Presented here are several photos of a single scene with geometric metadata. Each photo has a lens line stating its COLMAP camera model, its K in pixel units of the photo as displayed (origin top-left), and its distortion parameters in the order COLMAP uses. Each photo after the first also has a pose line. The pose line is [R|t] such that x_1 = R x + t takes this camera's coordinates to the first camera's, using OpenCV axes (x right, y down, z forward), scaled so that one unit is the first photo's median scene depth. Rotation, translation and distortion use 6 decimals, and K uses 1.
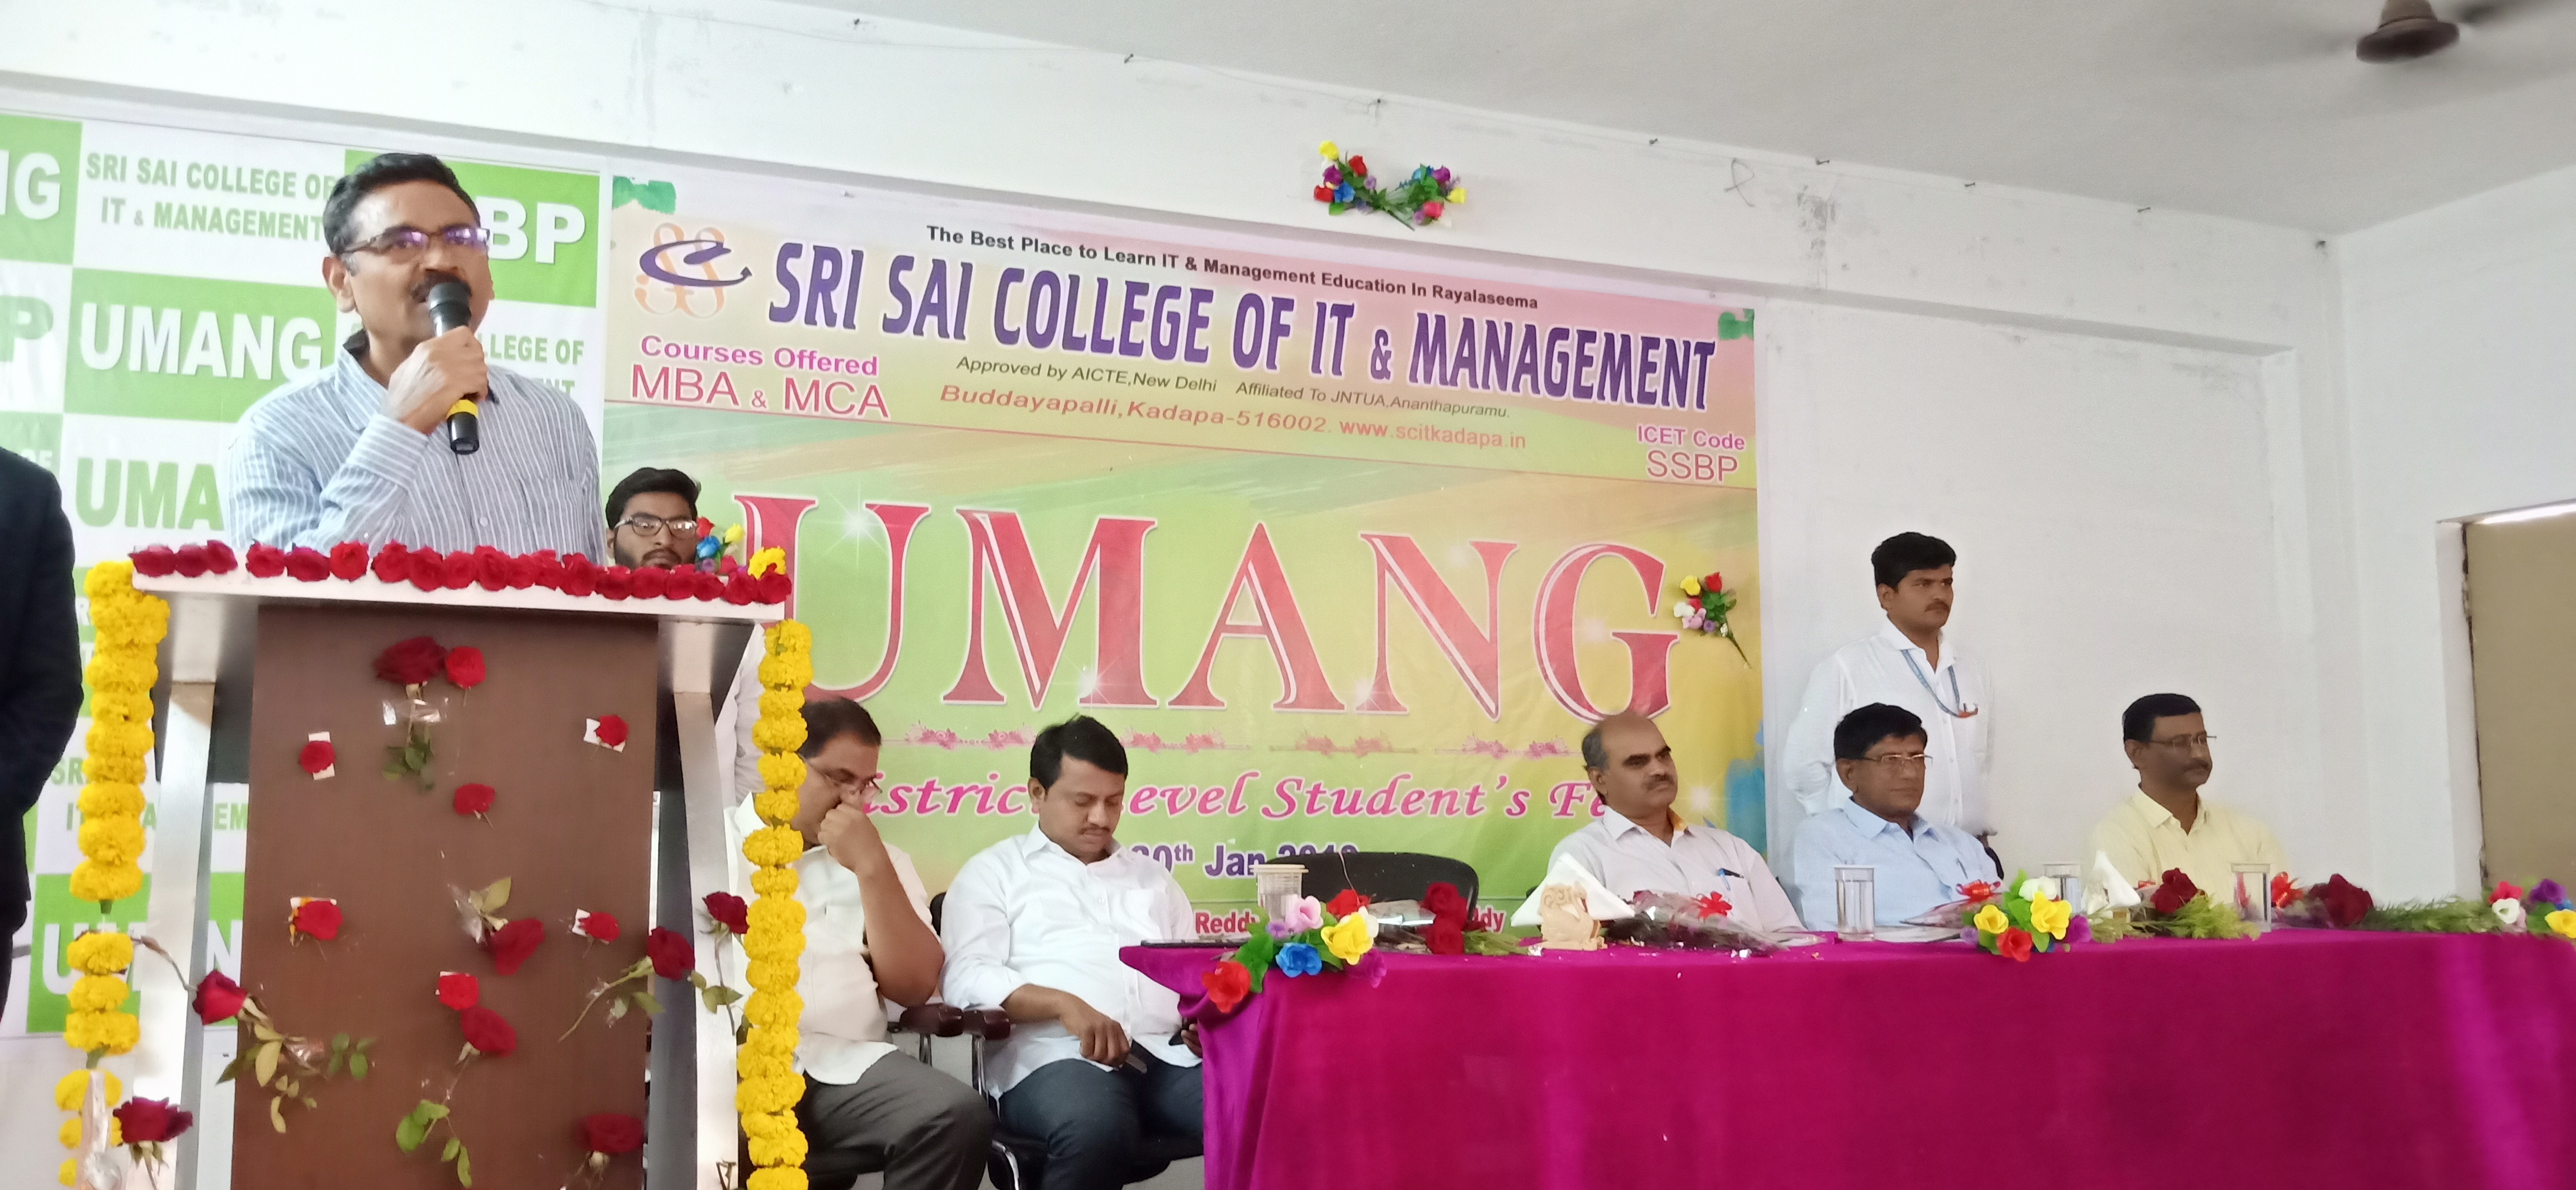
lens RADIAL K [[2014.8, 0, 1295.7], [0, 2014.8, 604.0], [0, 0, 1]] dist [0.081654, -0.173654]
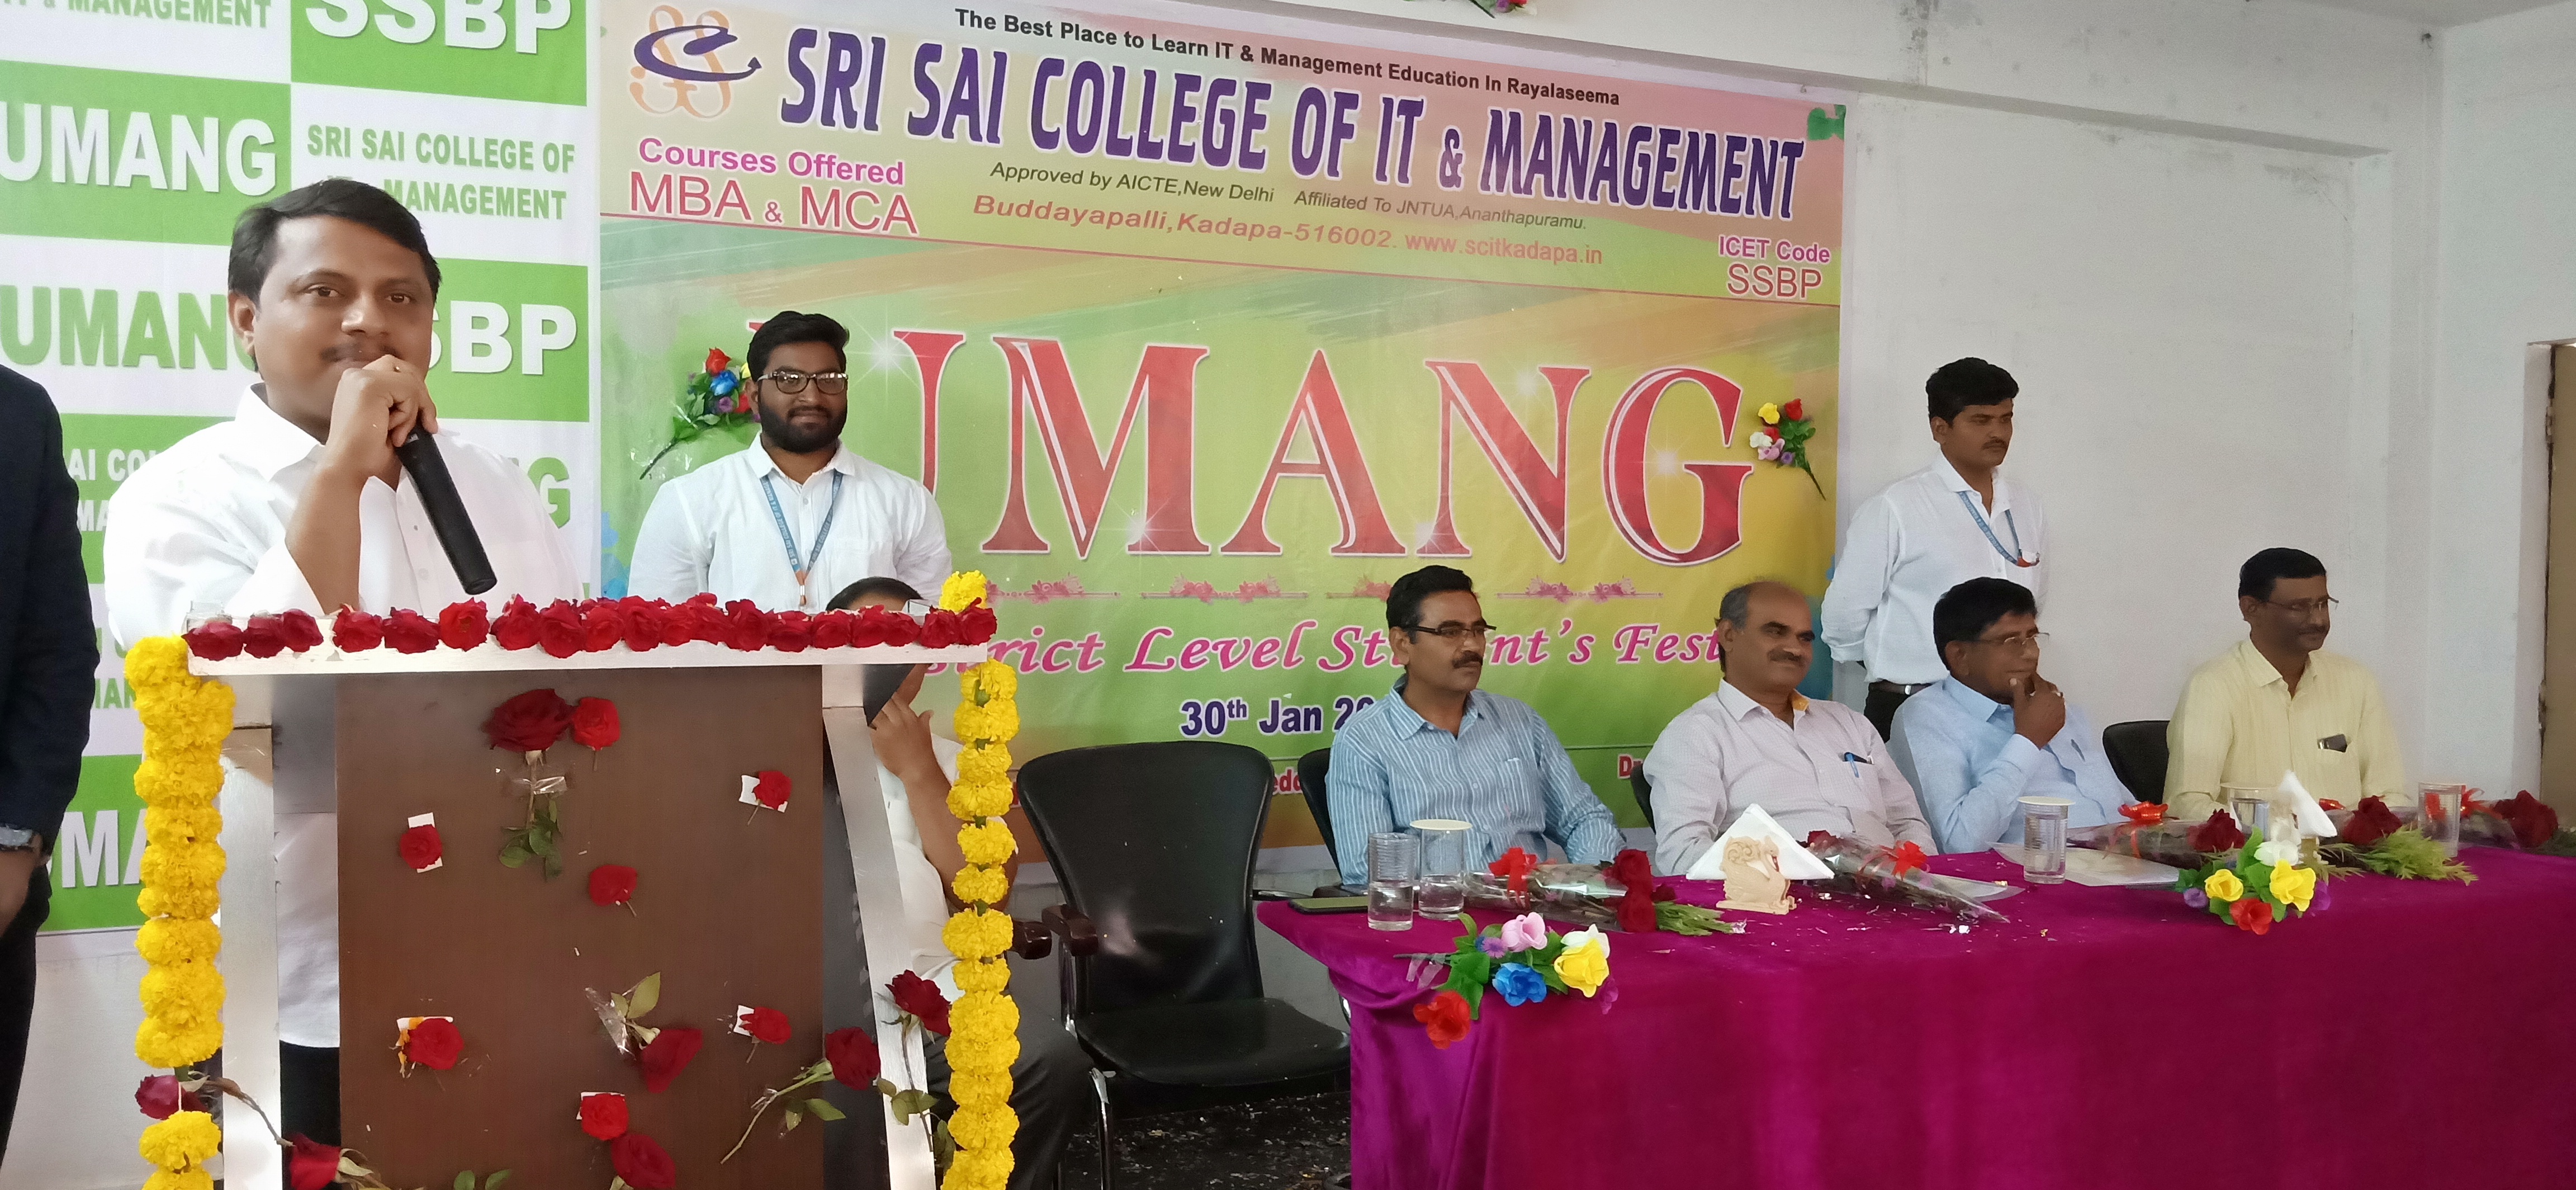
lens RADIAL K [[2014.8, 0, 1289.4], [0, 2014.8, 602.6], [0, 0, 1]] dist [0.081654, -0.173654]
pose [[0.999039, 0.008556, 0.042987, -0.069989], [-0.014542, 0.989912, 0.140935, -0.055541], [-0.041347, -0.141424, 0.989085, 0.082774]]
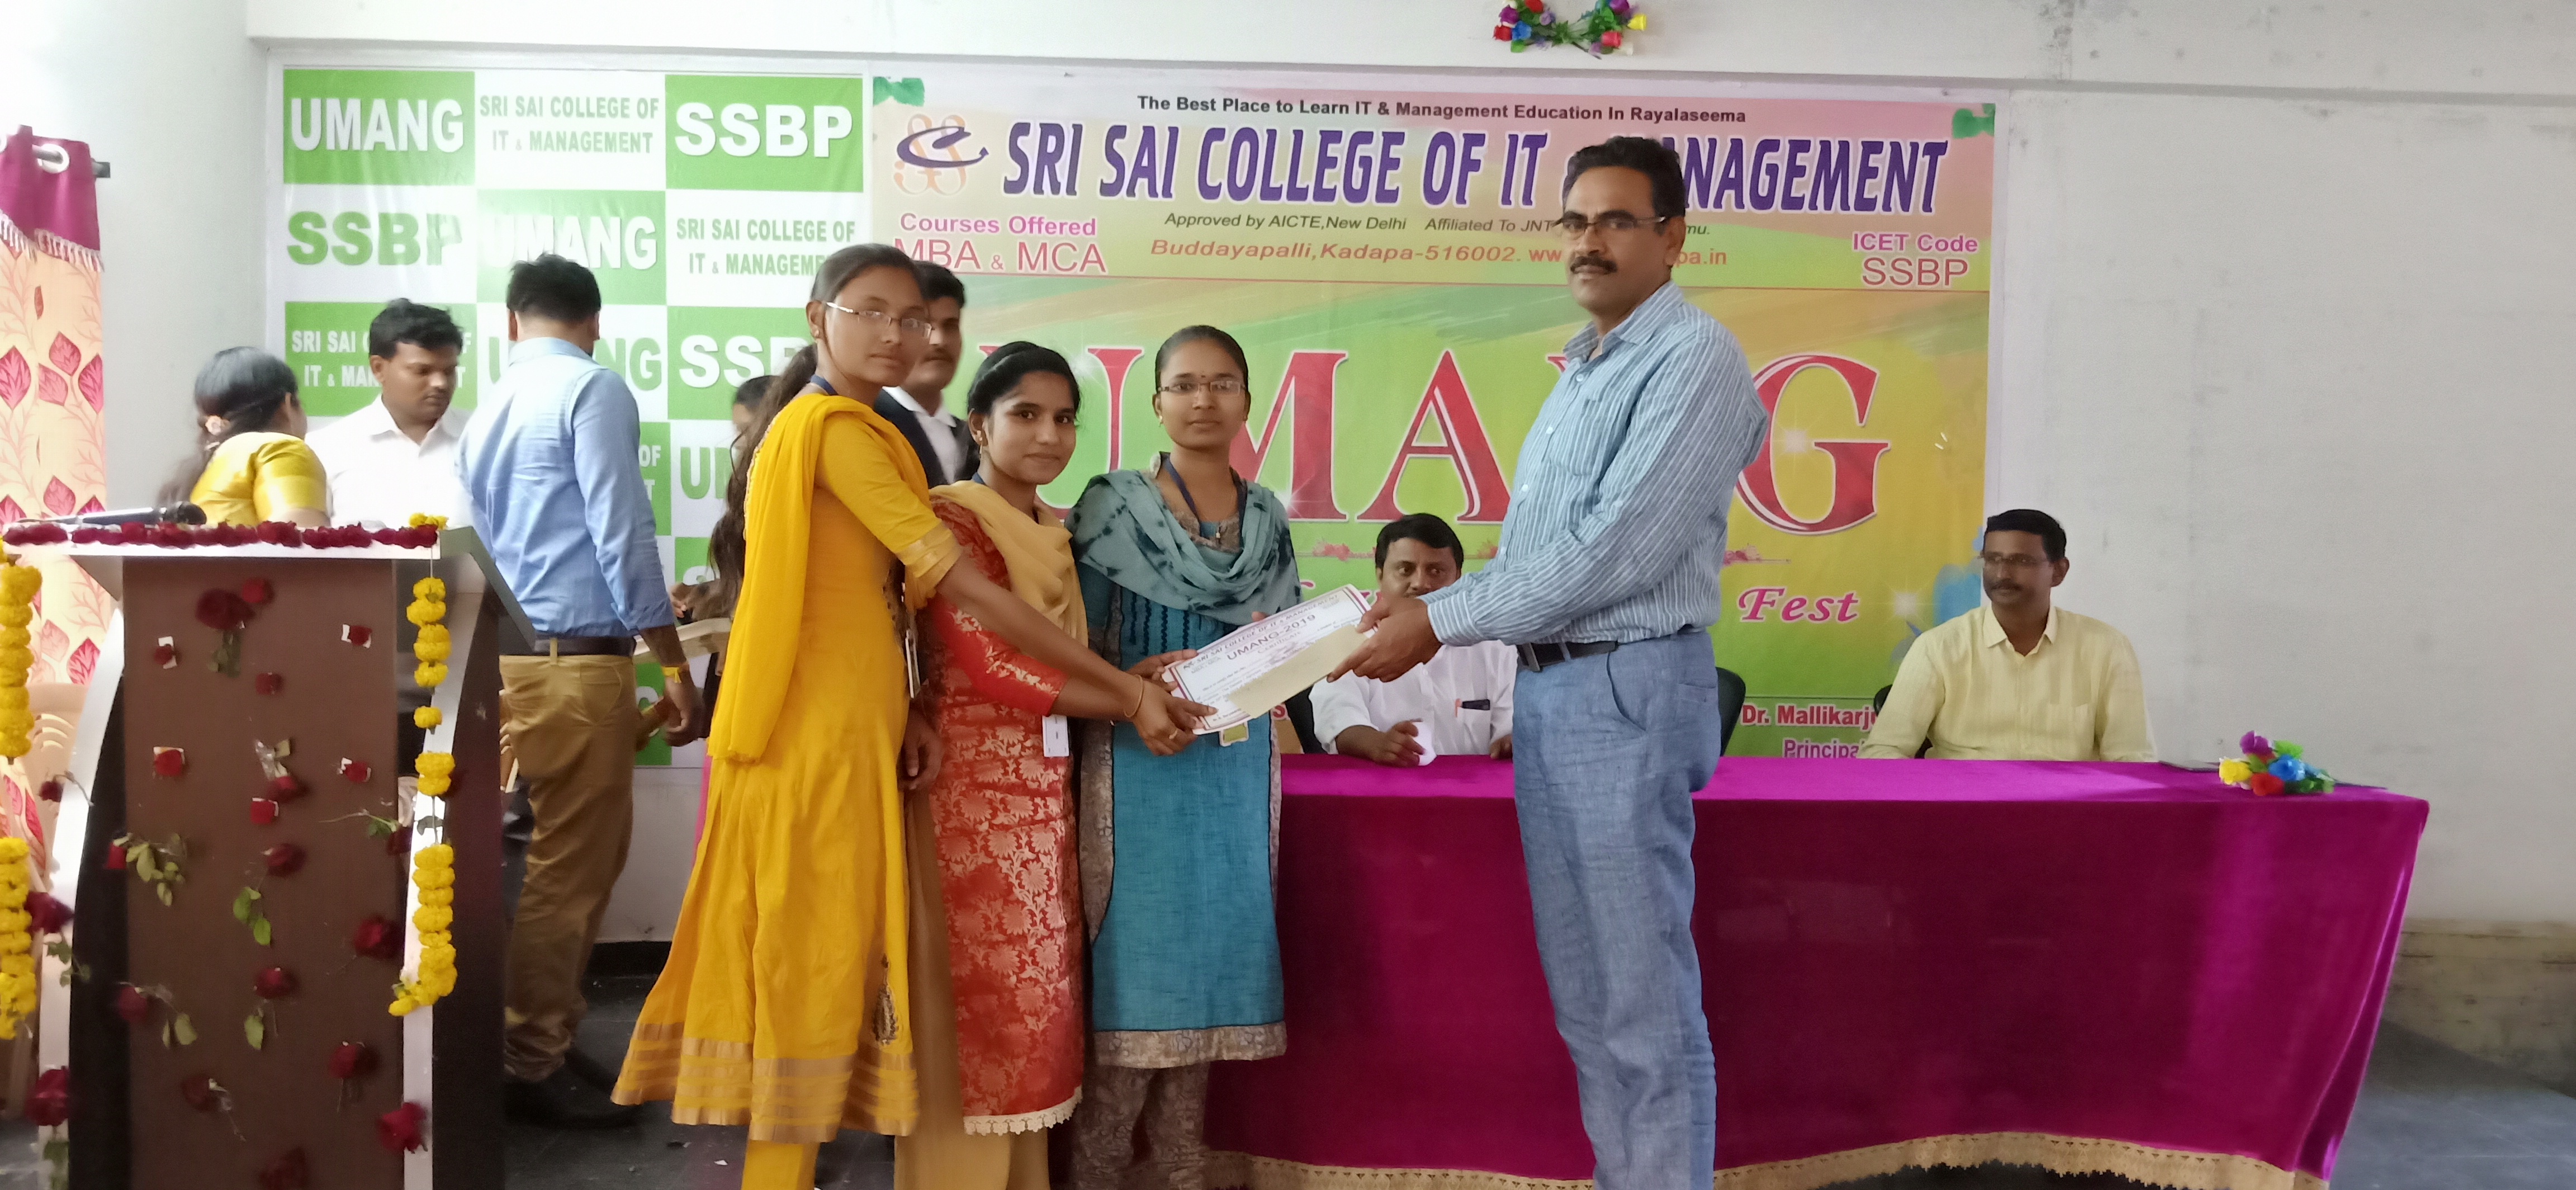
lens RADIAL K [[2014.8, 0, 1271.7], [0, 2014.8, 615.7], [0, 0, 1]] dist [0.081654, -0.173654]
pose [[0.943241, 0.025210, -0.331151, 0.258783], [0.024077, 0.989300, 0.143893, -0.057899], [0.331235, -0.143699, 0.932542, -0.068613]]
